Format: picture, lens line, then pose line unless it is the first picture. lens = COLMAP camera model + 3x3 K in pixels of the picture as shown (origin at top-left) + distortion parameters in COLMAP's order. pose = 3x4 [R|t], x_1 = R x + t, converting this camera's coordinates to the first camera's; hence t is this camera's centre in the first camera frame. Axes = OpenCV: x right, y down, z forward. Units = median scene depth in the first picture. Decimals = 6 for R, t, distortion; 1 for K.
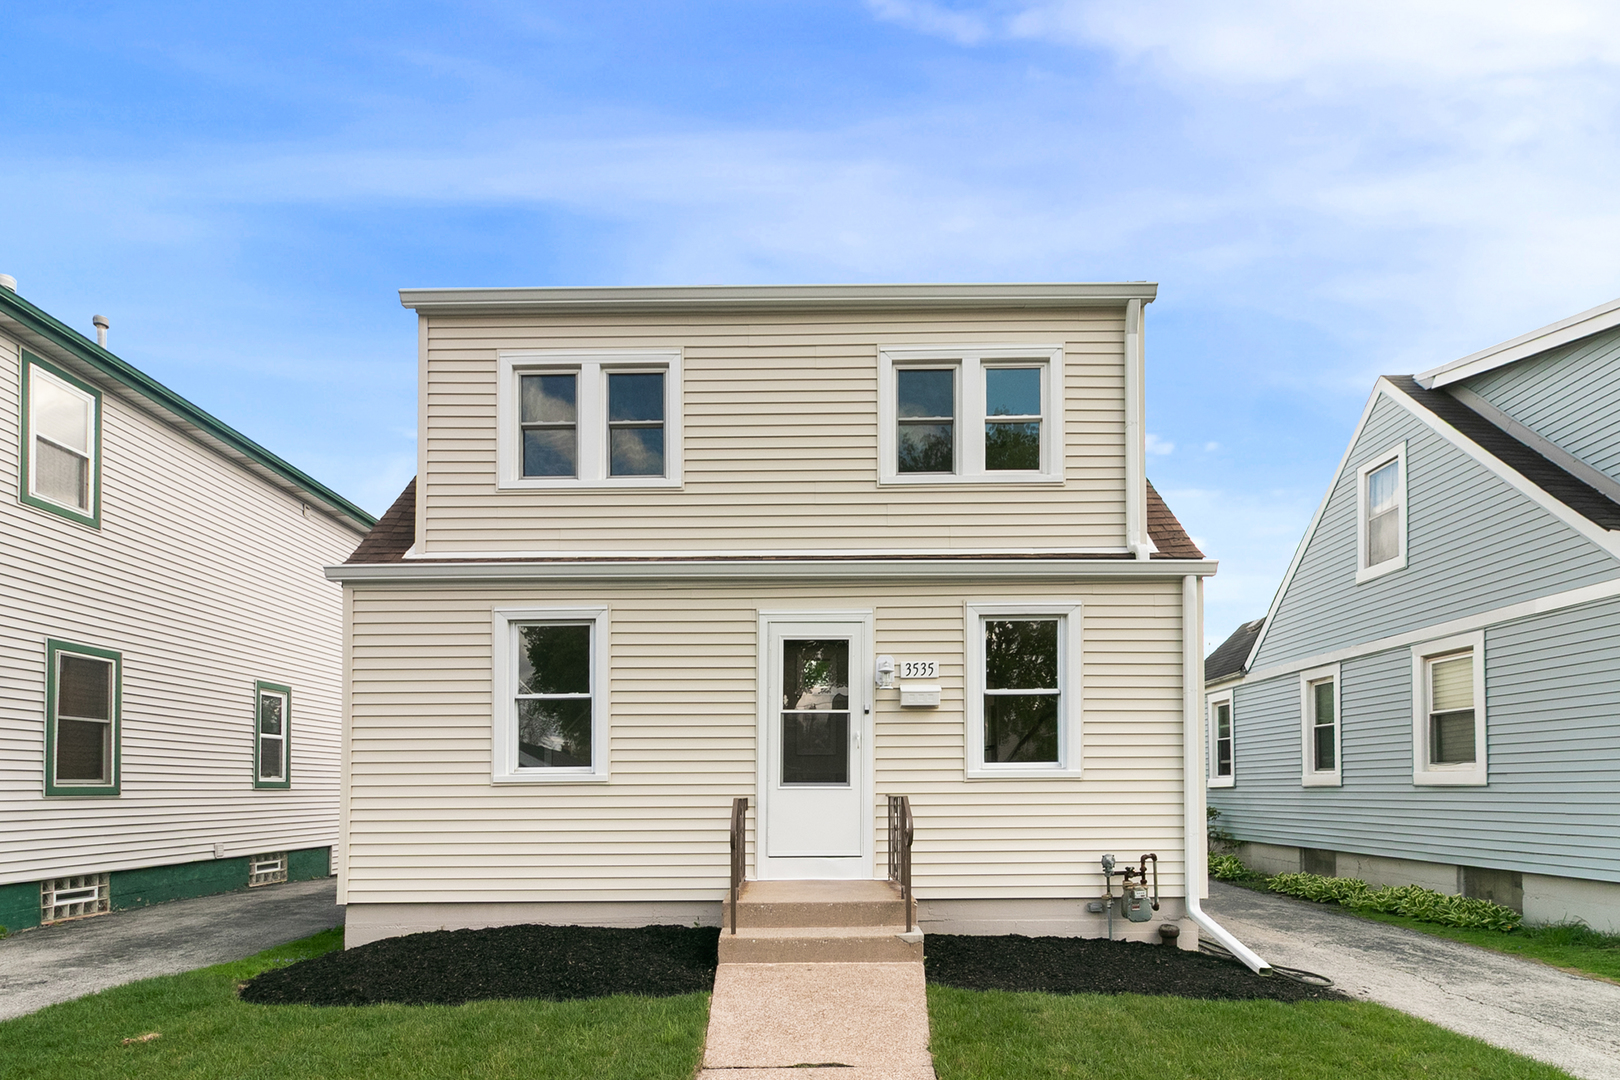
lens RADIAL K [[837.9, 0, 809.3], [0, 837.9, 632.9], [0, 0, 1]] dist [0.007566, 0.000230]
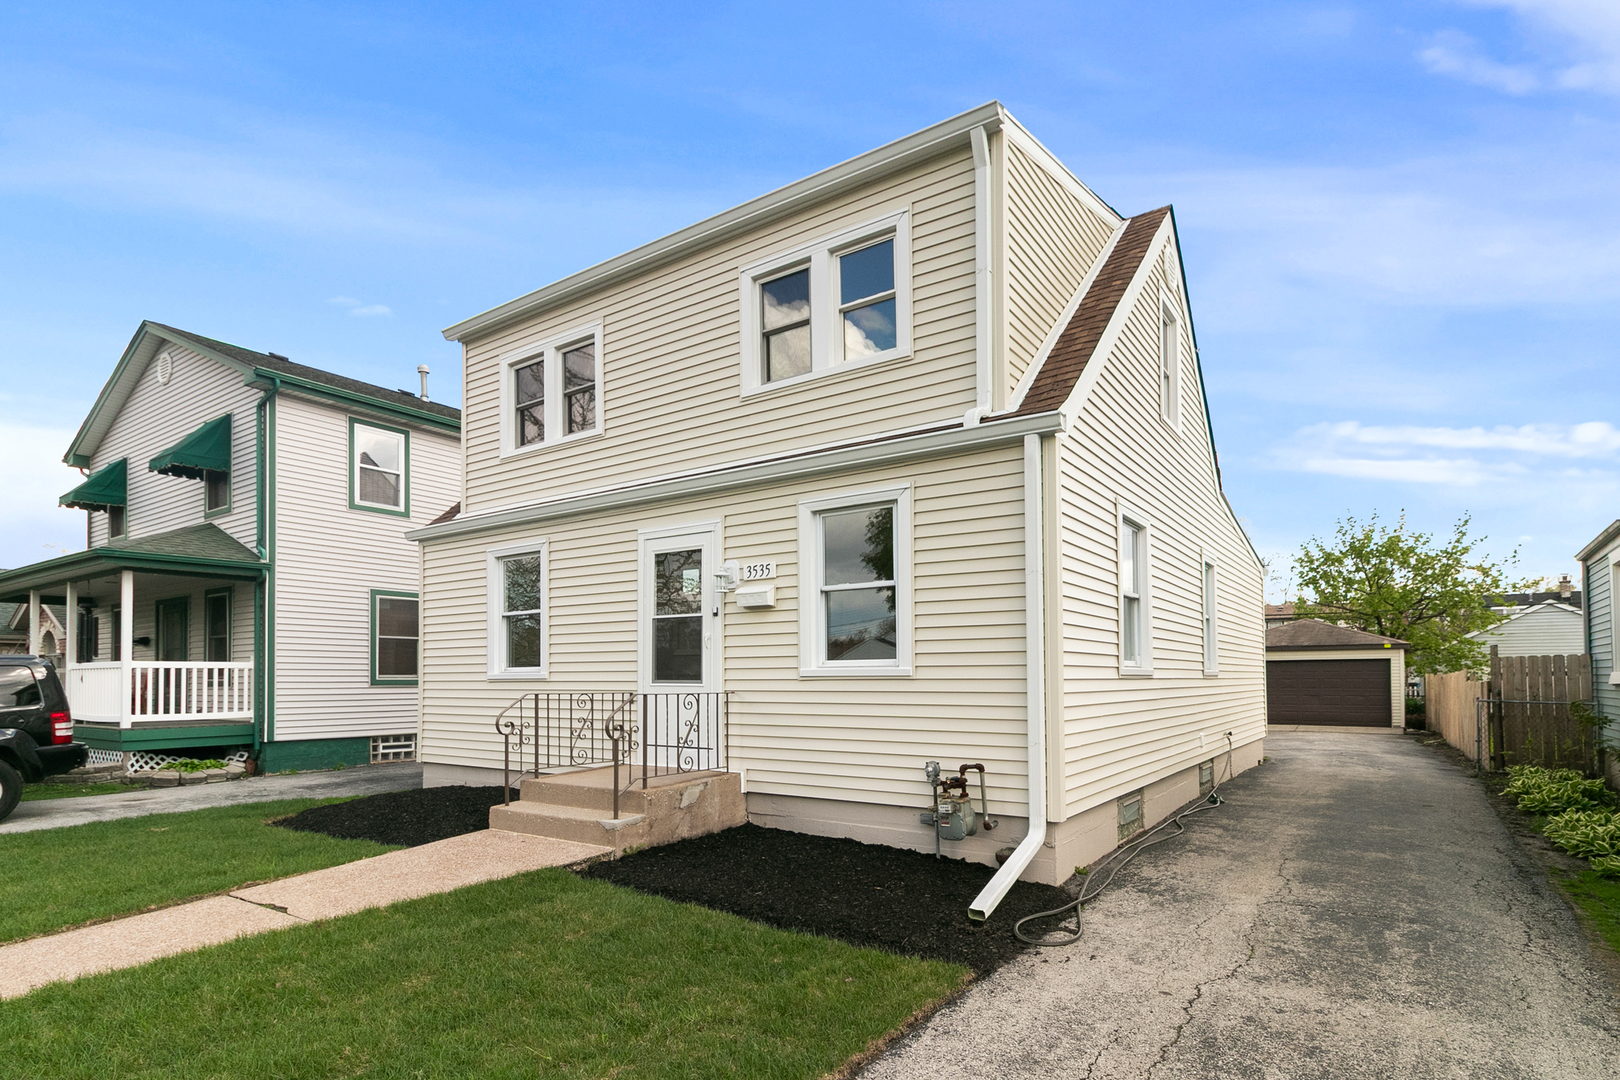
lens RADIAL K [[771.9, 0, 810.0], [0, 771.9, 540.0], [0, 0, 1]] dist [-0.003825, -0.000170]
pose [[0.832352, -0.094957, -0.546053, 0.696373], [0.098395, 0.994881, -0.023024, 0.032964], [0.545444, -0.034565, 0.837434, 0.235561]]
